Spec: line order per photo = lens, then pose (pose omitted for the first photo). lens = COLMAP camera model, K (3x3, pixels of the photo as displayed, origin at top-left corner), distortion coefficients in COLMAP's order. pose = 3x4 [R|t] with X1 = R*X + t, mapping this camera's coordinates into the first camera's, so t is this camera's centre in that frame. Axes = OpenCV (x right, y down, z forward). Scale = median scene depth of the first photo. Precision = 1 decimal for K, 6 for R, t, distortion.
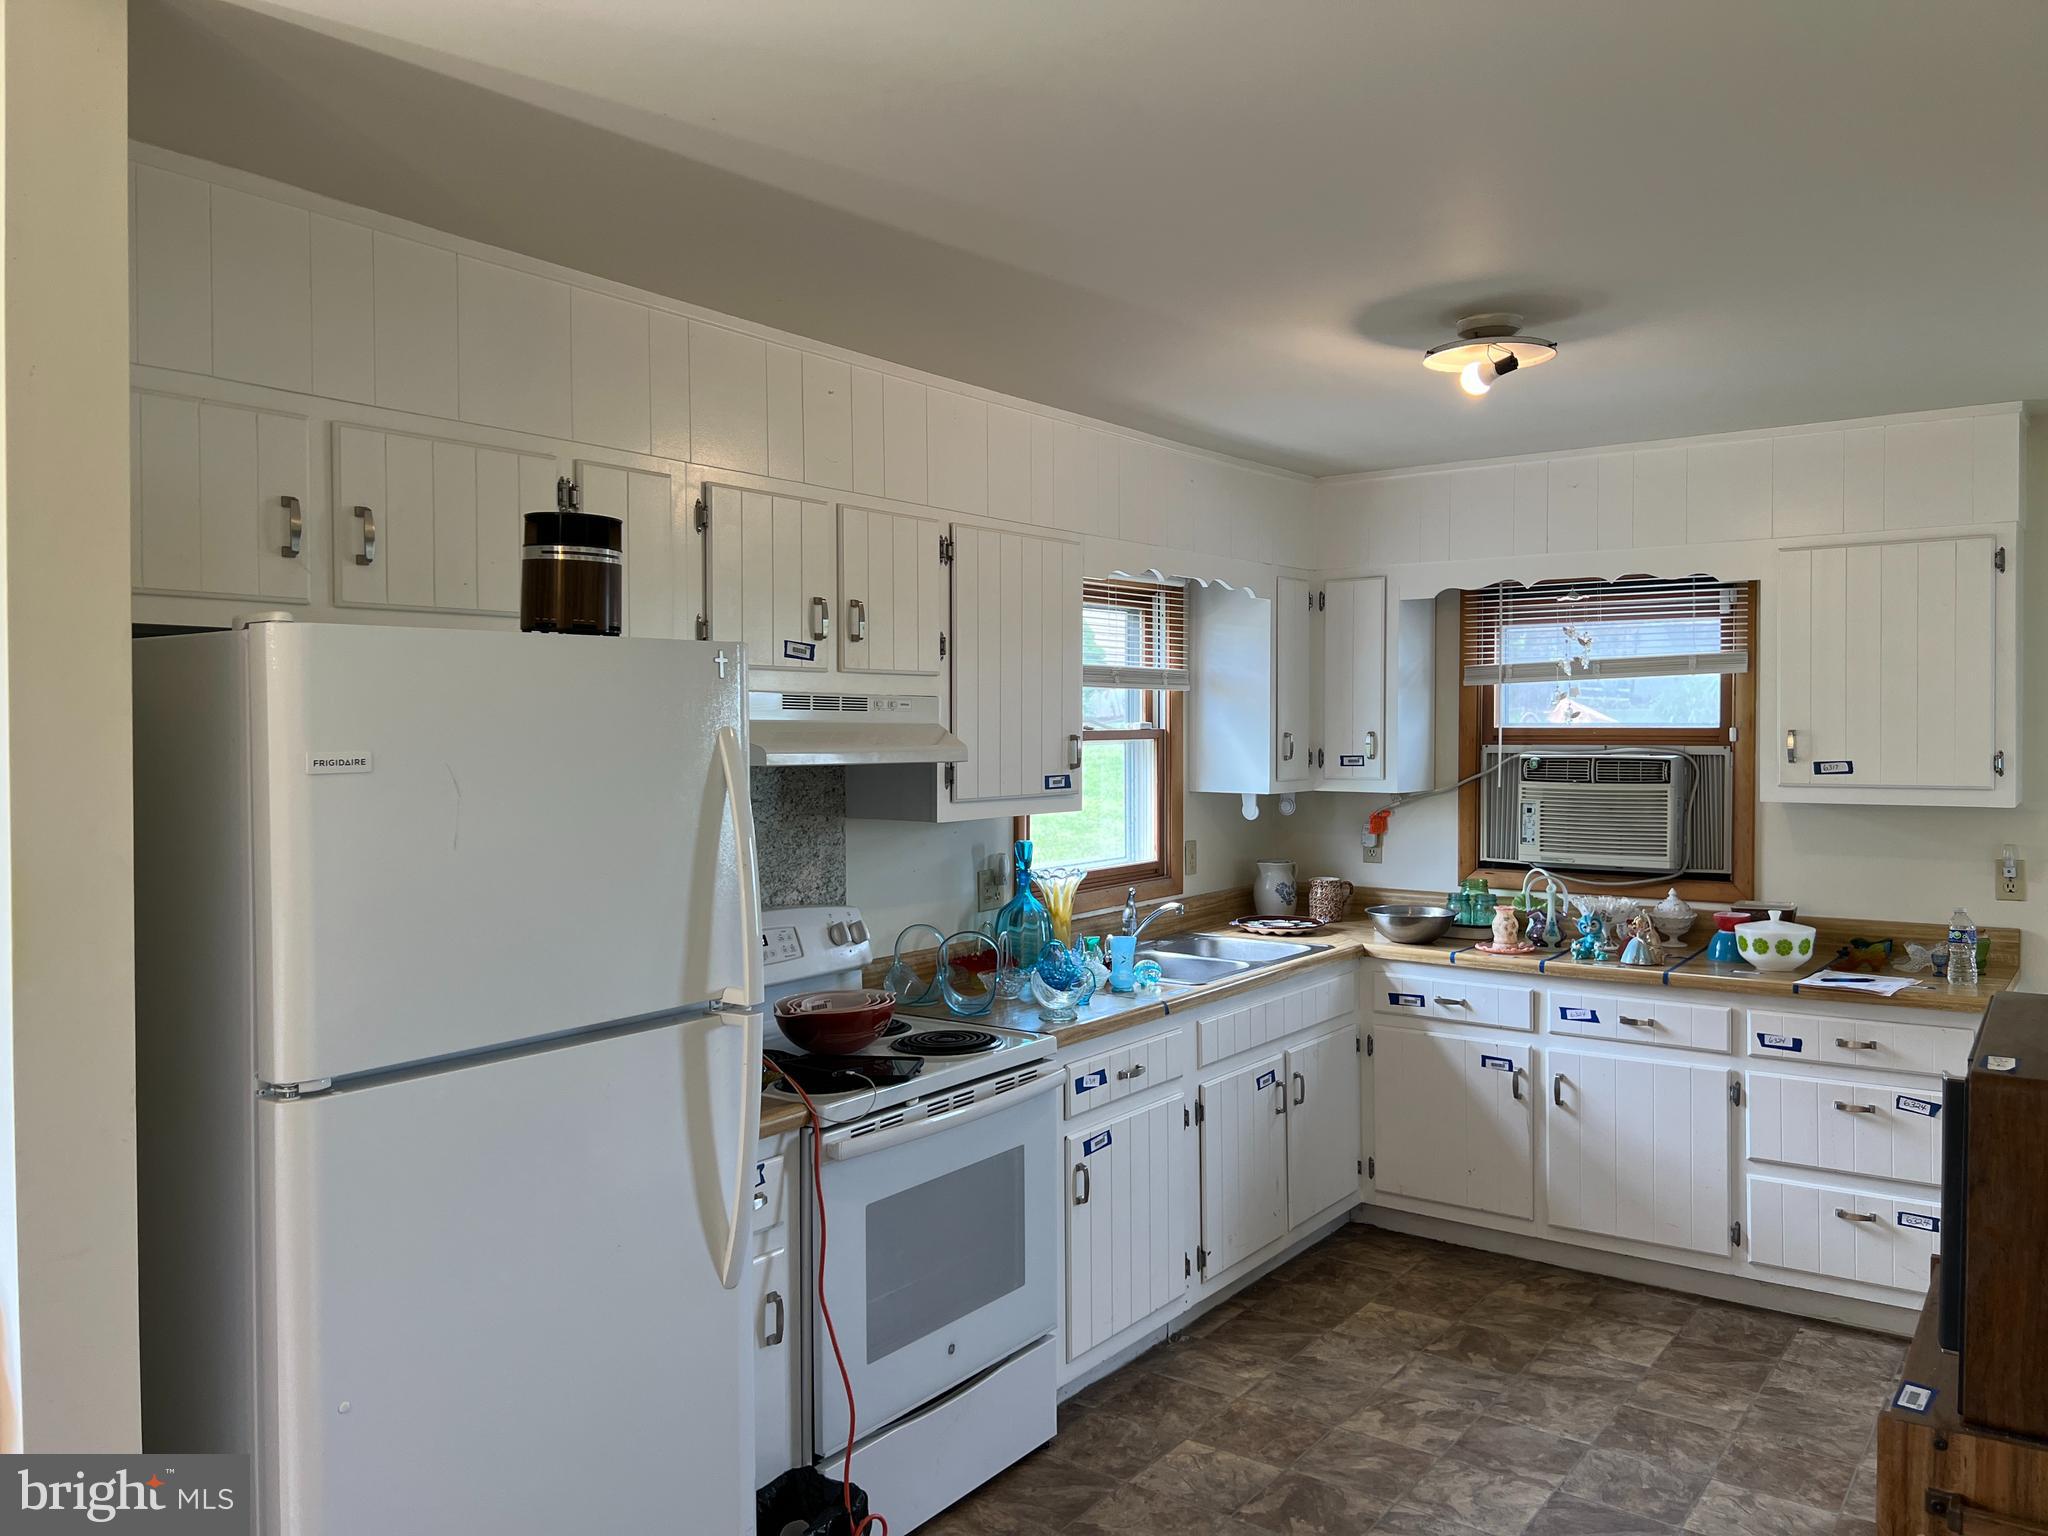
lens RADIAL K [[1533.1, 0, 1037.1], [0, 1533.1, 761.3], [0, 0, 1]] dist [0.063491, -0.075101]
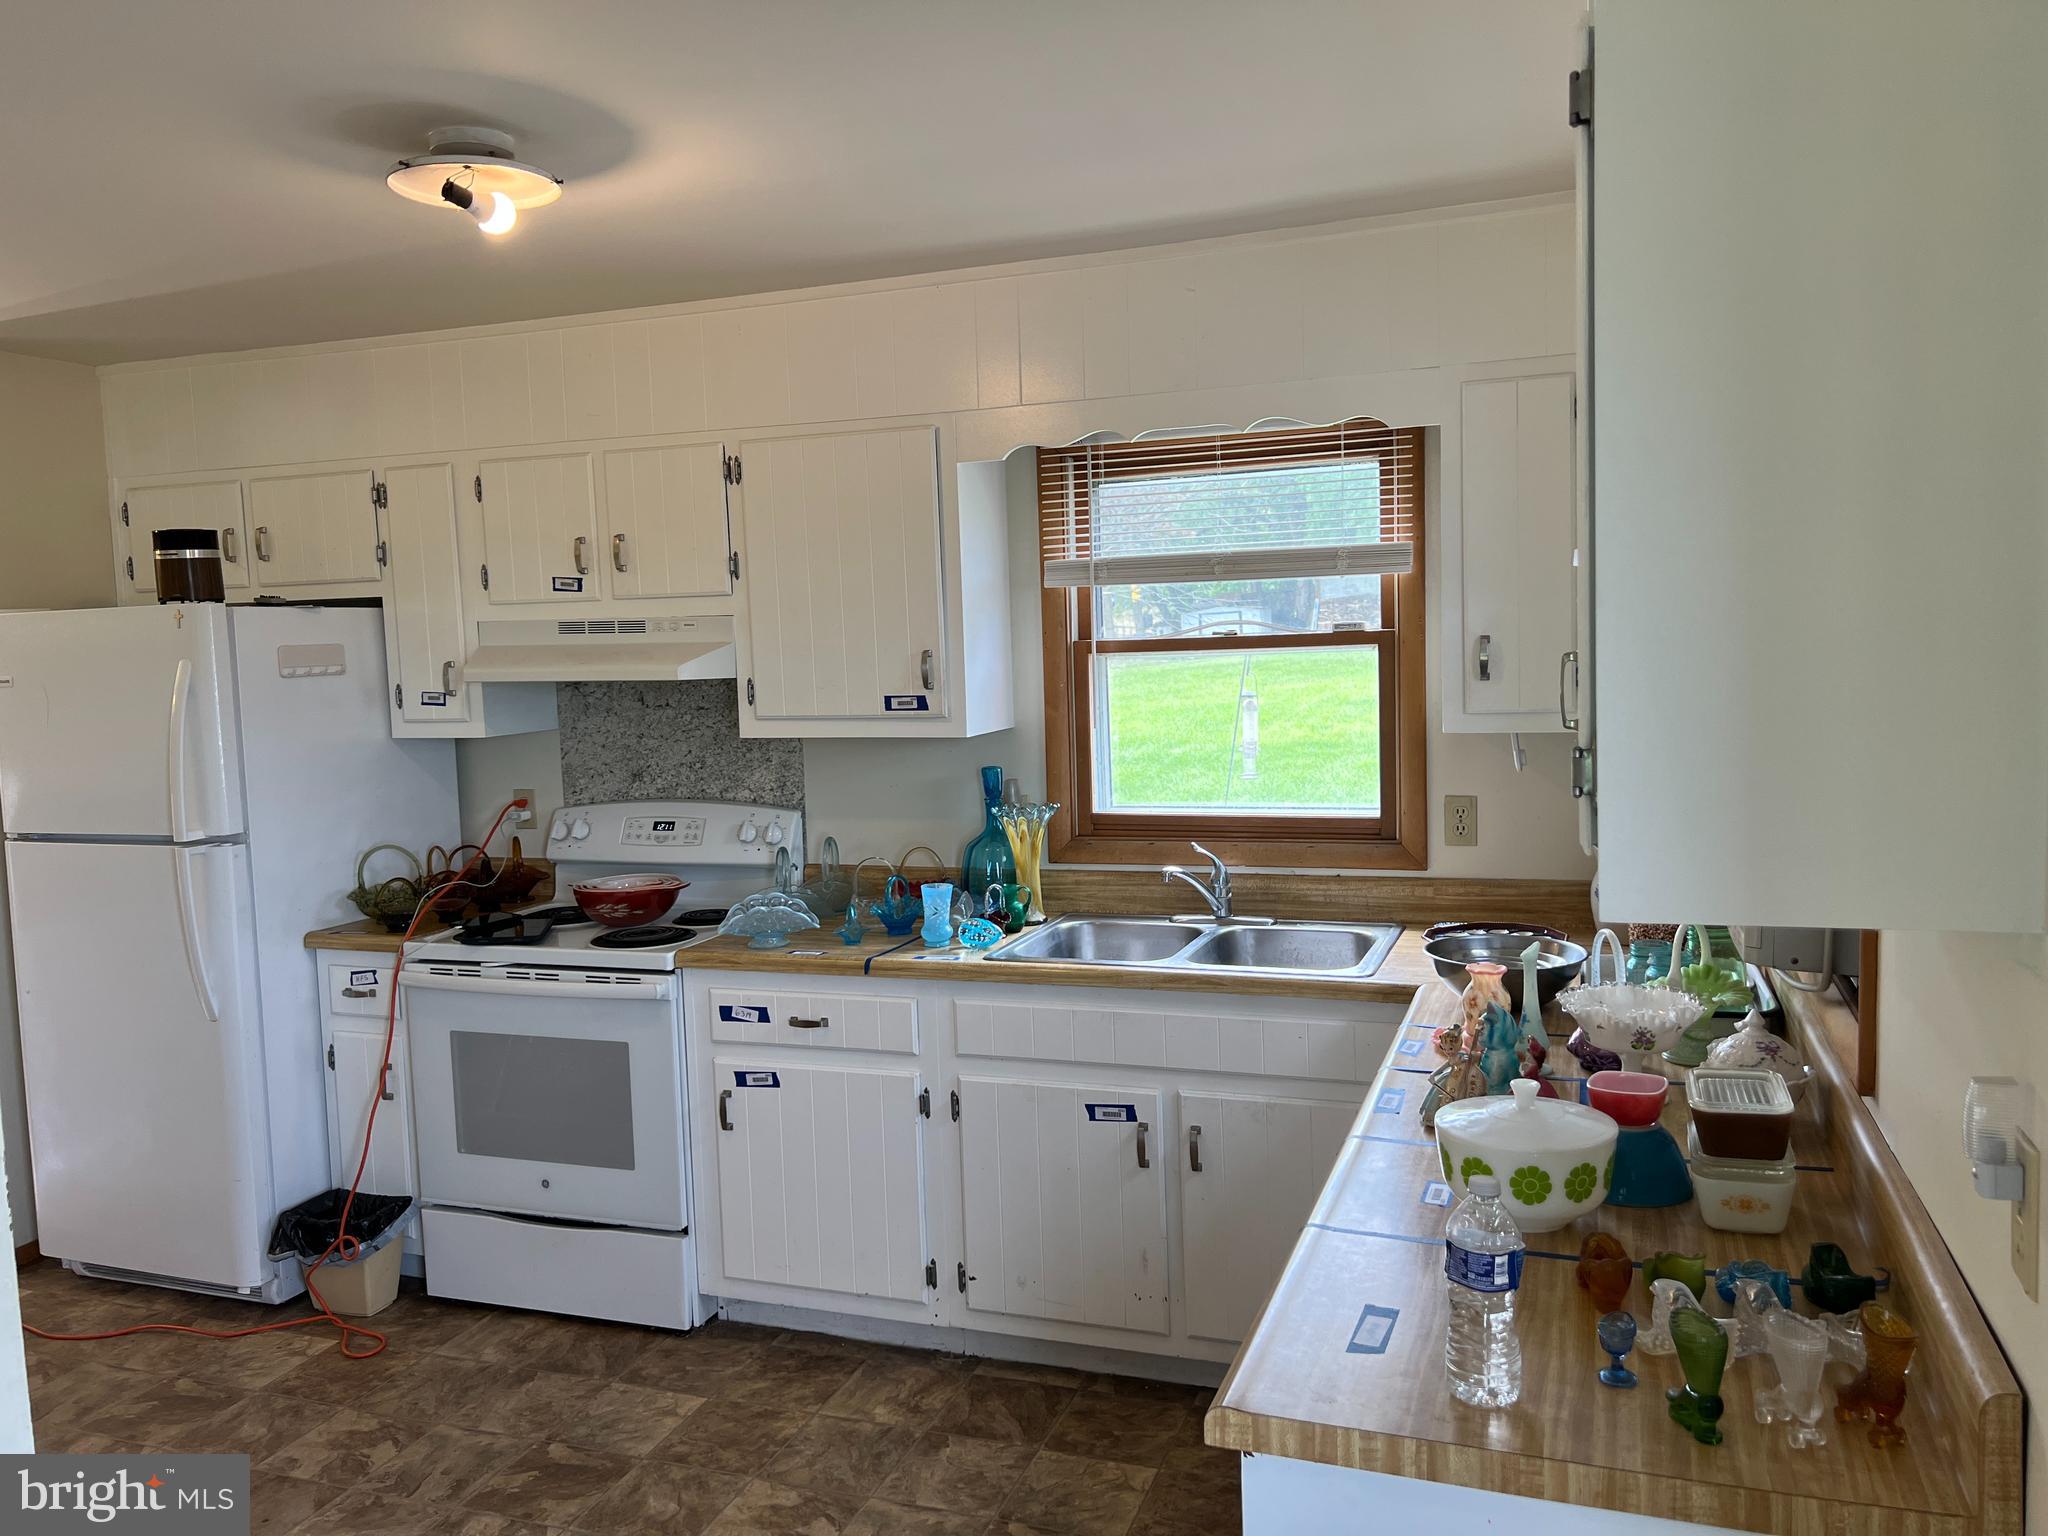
lens RADIAL K [[1533.1, 0, 1042.4], [0, 1533.1, 768.9], [0, 0, 1]] dist [0.063491, -0.075101]
pose [[0.280021, 0.085167, -0.956208, 0.998274], [0.006323, 0.995872, 0.090552, -0.031982], [0.959973, -0.031403, 0.278327, 0.912198]]
